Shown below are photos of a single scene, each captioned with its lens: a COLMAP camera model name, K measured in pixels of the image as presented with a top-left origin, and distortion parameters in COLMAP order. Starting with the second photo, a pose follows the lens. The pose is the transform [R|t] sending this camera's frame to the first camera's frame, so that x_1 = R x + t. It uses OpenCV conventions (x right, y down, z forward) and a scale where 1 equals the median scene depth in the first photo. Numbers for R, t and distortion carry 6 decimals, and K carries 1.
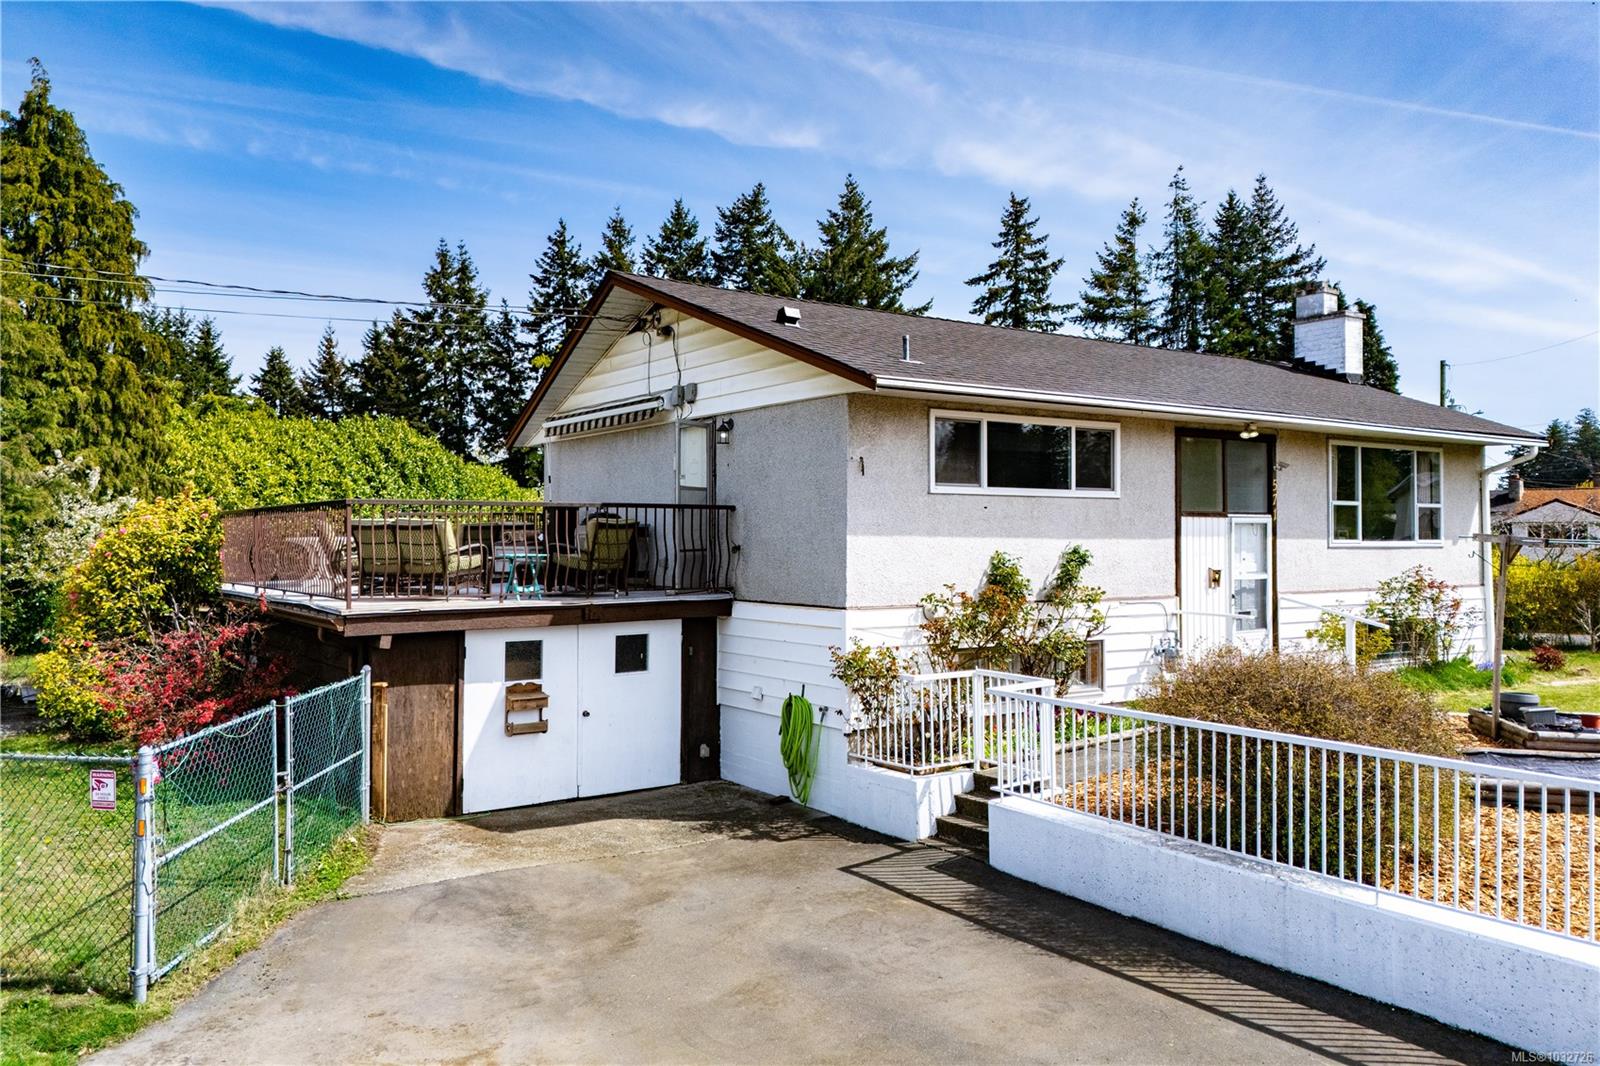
lens RADIAL K [[1149.3, 0, 733.4], [0, 1149.3, 512.7], [0, 0, 1]] dist [0.097435, -0.099905]
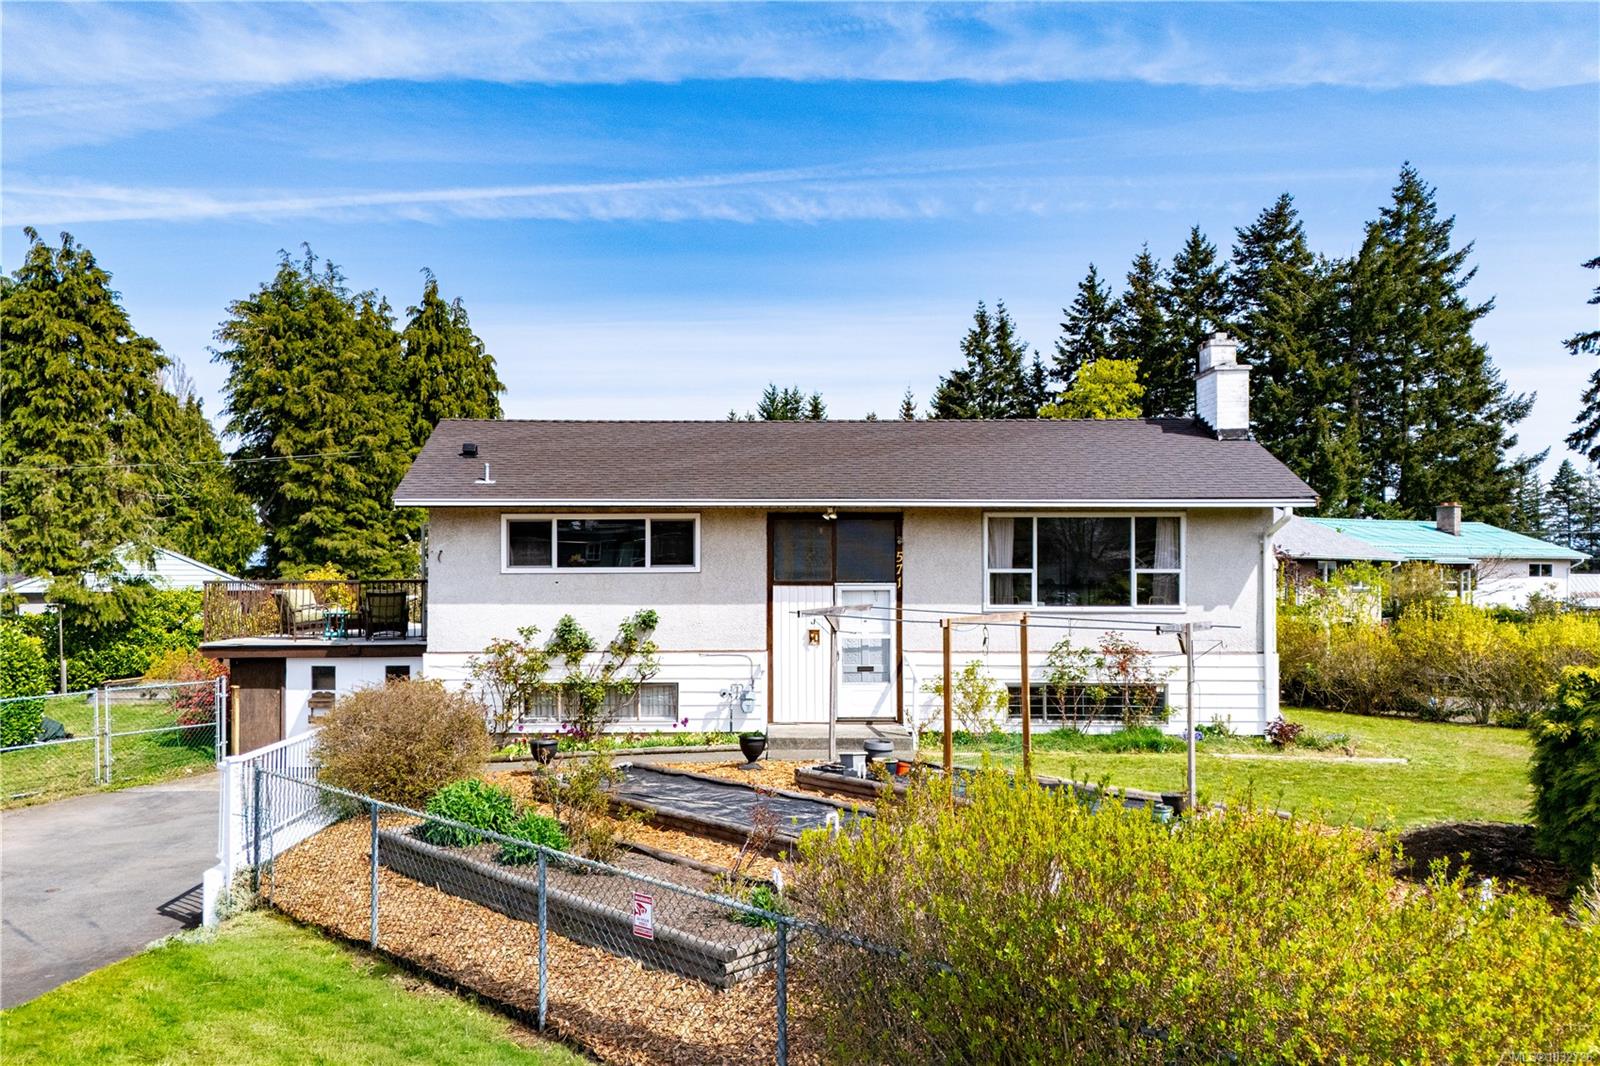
lens RADIAL K [[1127.3, 0, 749.4], [0, 1127.3, 602.2], [0, 0, 1]] dist [0.051013, -0.029108]
pose [[0.838254, 0.008788, -0.545209, 0.153369], [0.015284, 0.999099, 0.039603, -0.004123], [0.545065, -0.041531, 0.837364, -0.000226]]
